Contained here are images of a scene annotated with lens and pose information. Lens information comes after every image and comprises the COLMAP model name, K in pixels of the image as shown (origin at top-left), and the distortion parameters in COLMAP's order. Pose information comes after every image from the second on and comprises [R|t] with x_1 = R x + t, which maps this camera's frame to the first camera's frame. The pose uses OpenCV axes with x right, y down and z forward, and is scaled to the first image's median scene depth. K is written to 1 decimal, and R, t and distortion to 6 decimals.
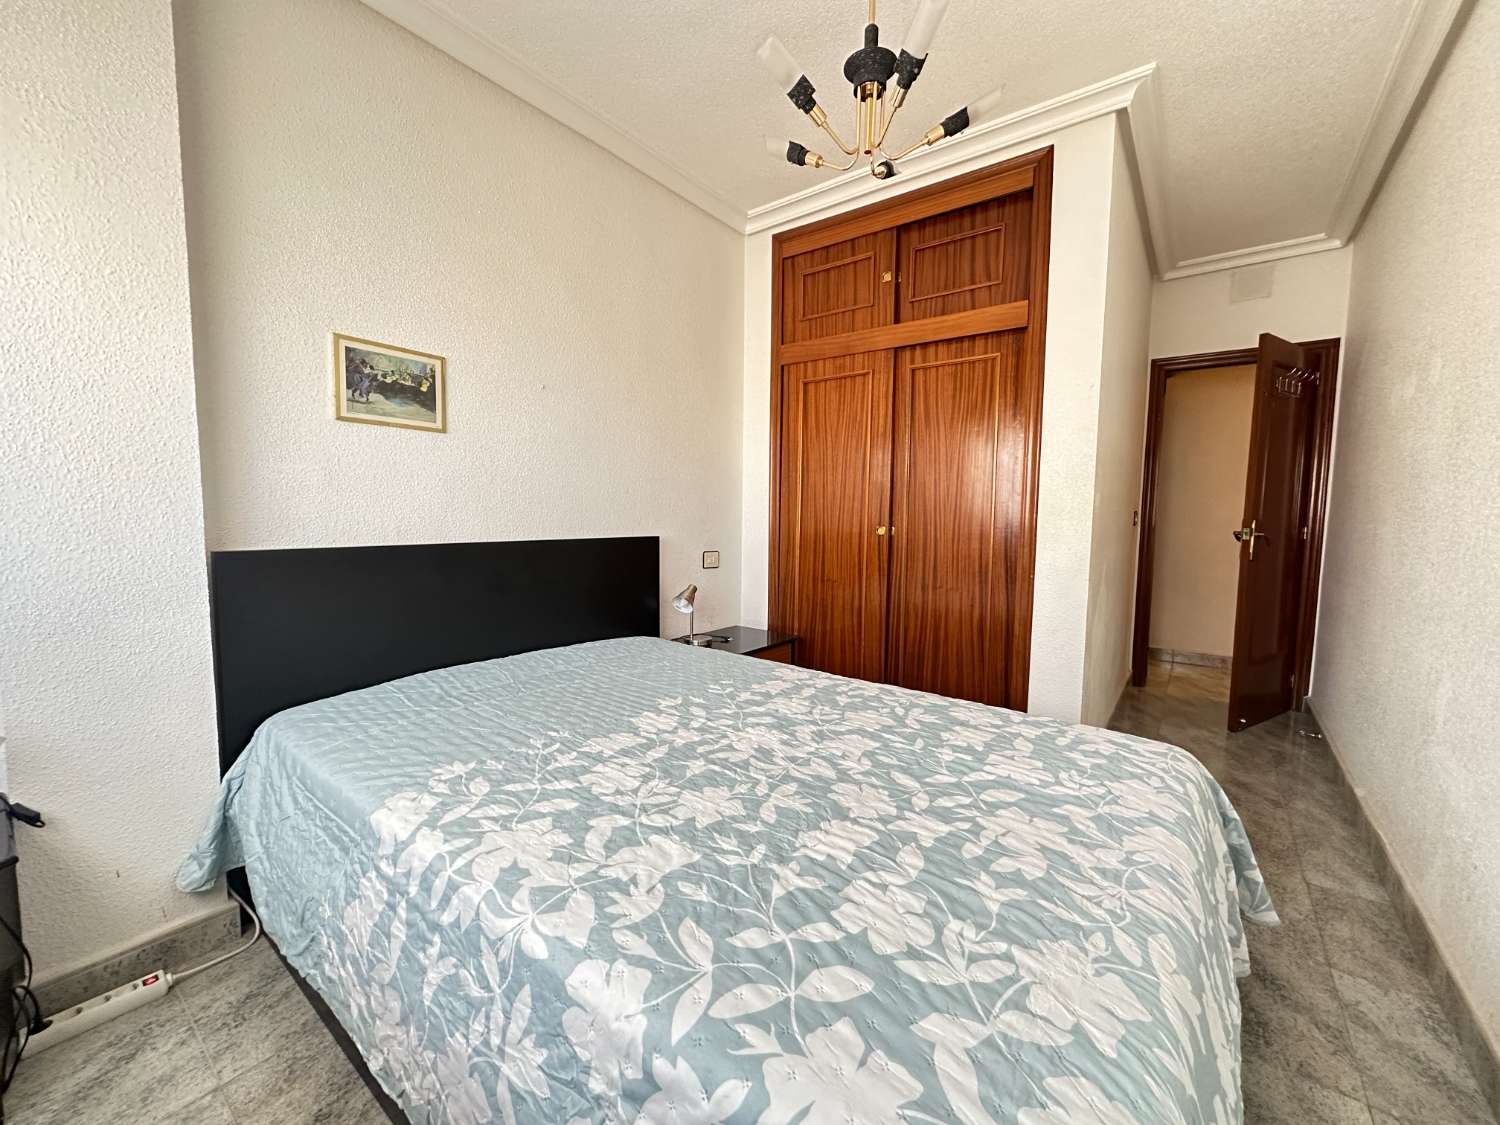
lens RADIAL K [[596.1, 0, 746.5], [0, 596.1, 555.6], [0, 0, 1]] dist [-0.003169, 0.000088]
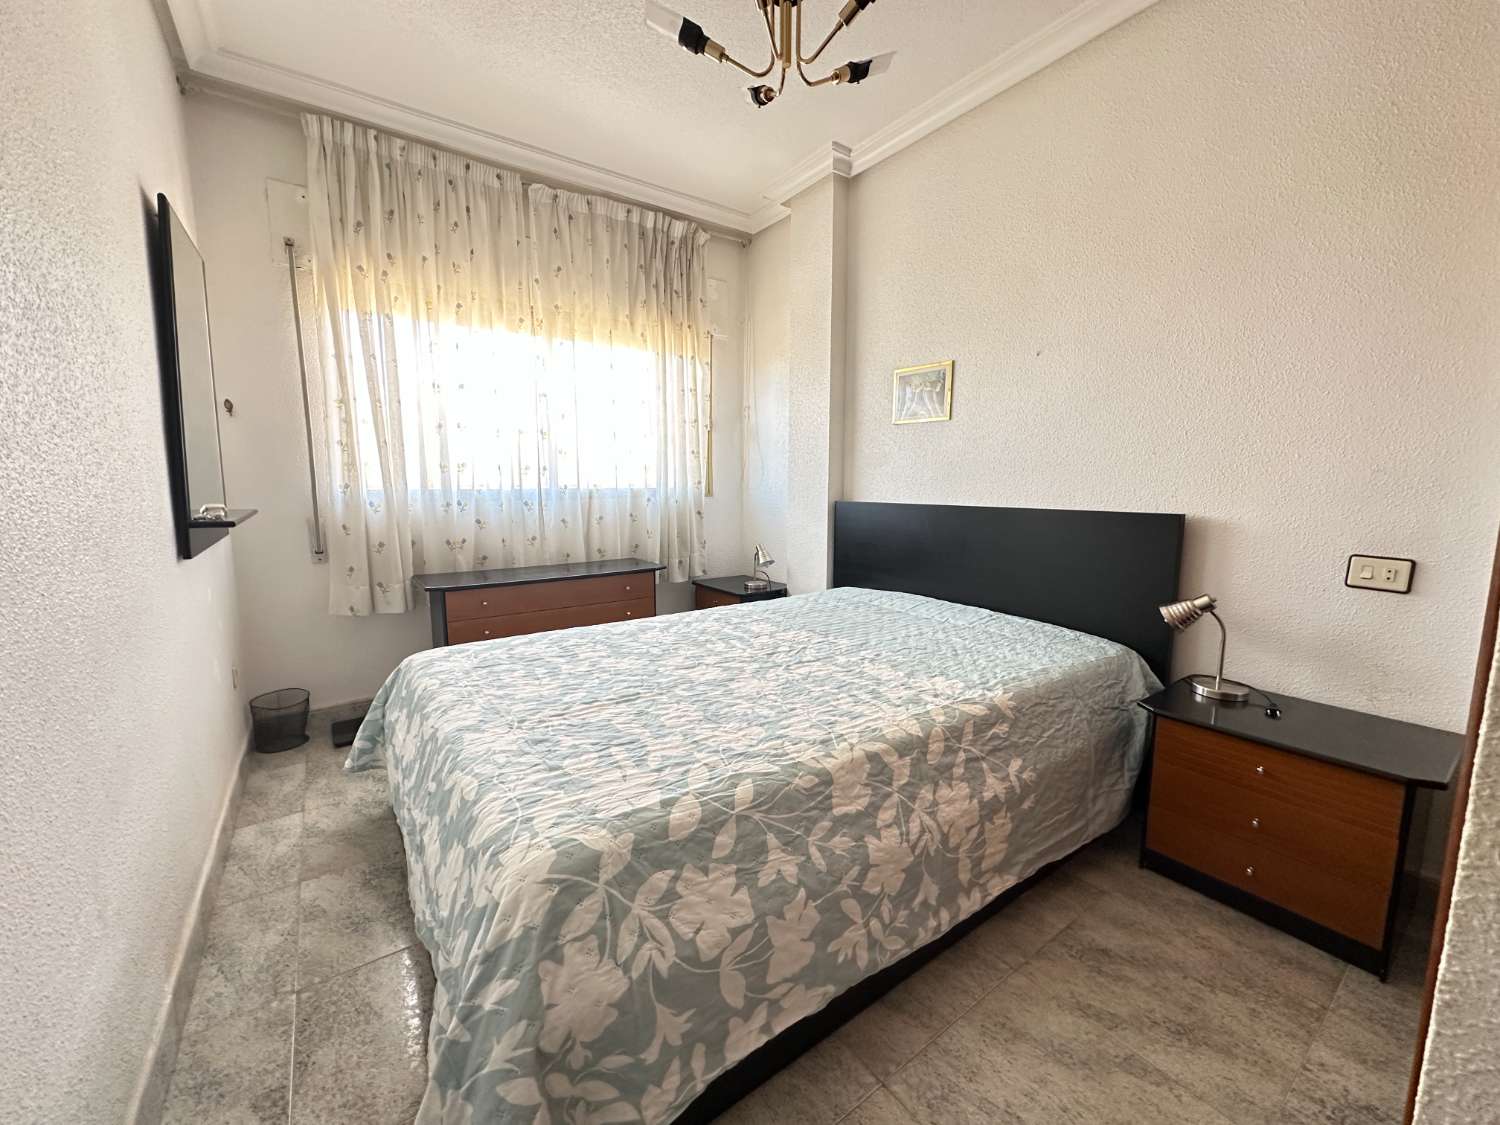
lens RADIAL K [[596.1, 0, 749.7], [0, 596.1, 565.6], [0, 0, 1]] dist [-0.003169, 0.000088]
pose [[-0.287605, 0.113839, -0.950959, 1.069409], [-0.079660, 0.986627, 0.142201, -0.049561], [0.954431, 0.116651, -0.274691, 1.163142]]
